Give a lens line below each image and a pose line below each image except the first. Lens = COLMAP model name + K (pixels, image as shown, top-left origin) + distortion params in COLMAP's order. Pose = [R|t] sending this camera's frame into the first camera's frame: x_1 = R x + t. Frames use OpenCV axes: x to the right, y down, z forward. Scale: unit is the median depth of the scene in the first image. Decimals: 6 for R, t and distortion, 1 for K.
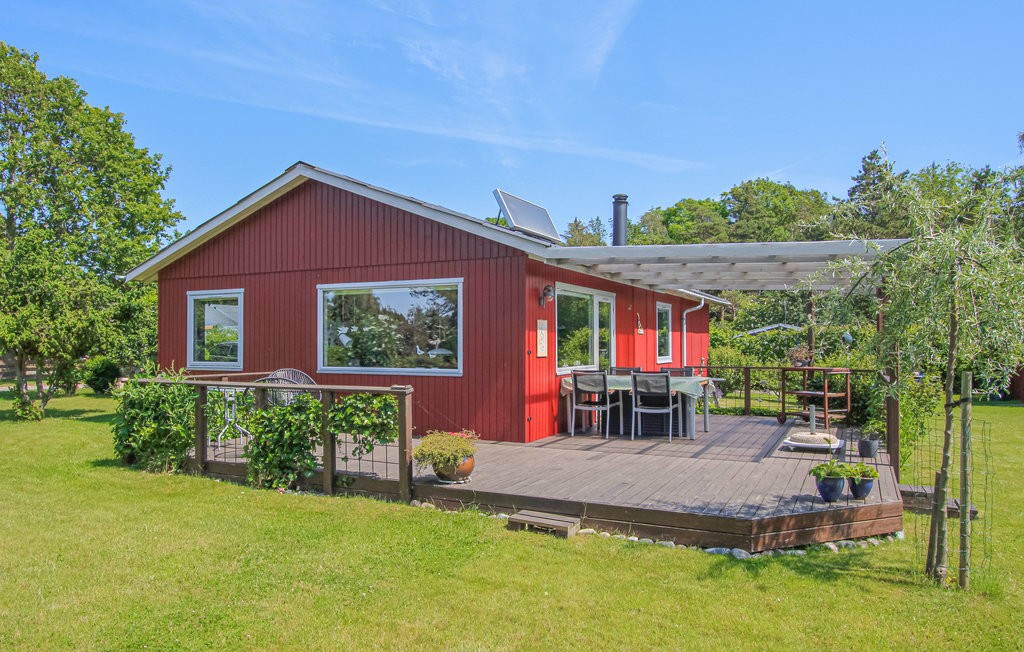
lens RADIAL K [[669.4, 0, 487.7], [0, 669.4, 330.4], [0, 0, 1]] dist [0.000900, 0.000590]
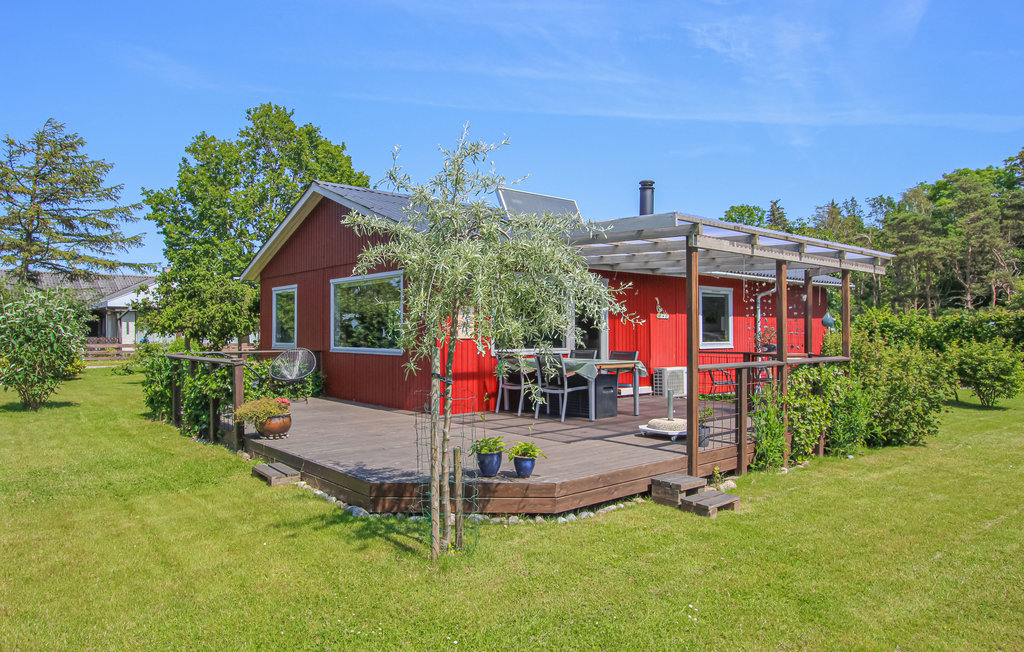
lens RADIAL K [[669.4, 0, 513.6], [0, 669.4, 334.0], [0, 0, 1]] dist [0.000900, 0.000590]
pose [[0.923297, 0.004274, -0.384063, 0.429829], [0.000323, 0.999929, 0.011904, 0.016252], [0.384086, -0.011114, 0.923230, 0.051487]]
